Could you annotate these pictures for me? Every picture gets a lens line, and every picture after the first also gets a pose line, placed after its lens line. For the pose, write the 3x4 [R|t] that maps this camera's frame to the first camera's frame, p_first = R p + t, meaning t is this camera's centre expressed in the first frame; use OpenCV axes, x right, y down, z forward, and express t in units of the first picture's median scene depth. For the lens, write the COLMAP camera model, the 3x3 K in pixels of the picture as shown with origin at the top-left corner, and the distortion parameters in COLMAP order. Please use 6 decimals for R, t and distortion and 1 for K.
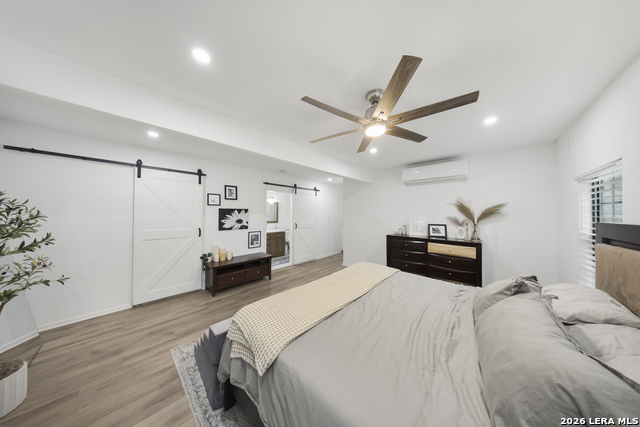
lens RADIAL K [[180.0, 0, 322.0], [0, 180.0, 213.9], [0, 0, 1]] dist [-0.004037, 0.000748]
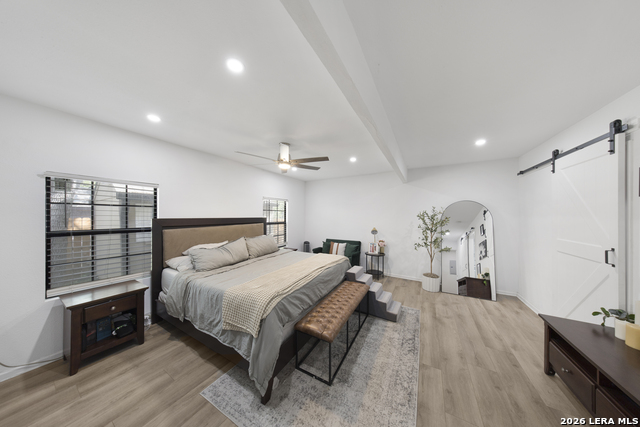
lens RADIAL K [[180.0, 0, 321.4], [0, 180.0, 214.7], [0, 0, 1]] dist [-0.004037, 0.000748]
pose [[-0.975319, -0.002070, -0.220791, 0.292016], [0.000862, 0.999913, -0.013178, -0.017478], [0.220799, -0.013043, -0.975232, 2.221026]]
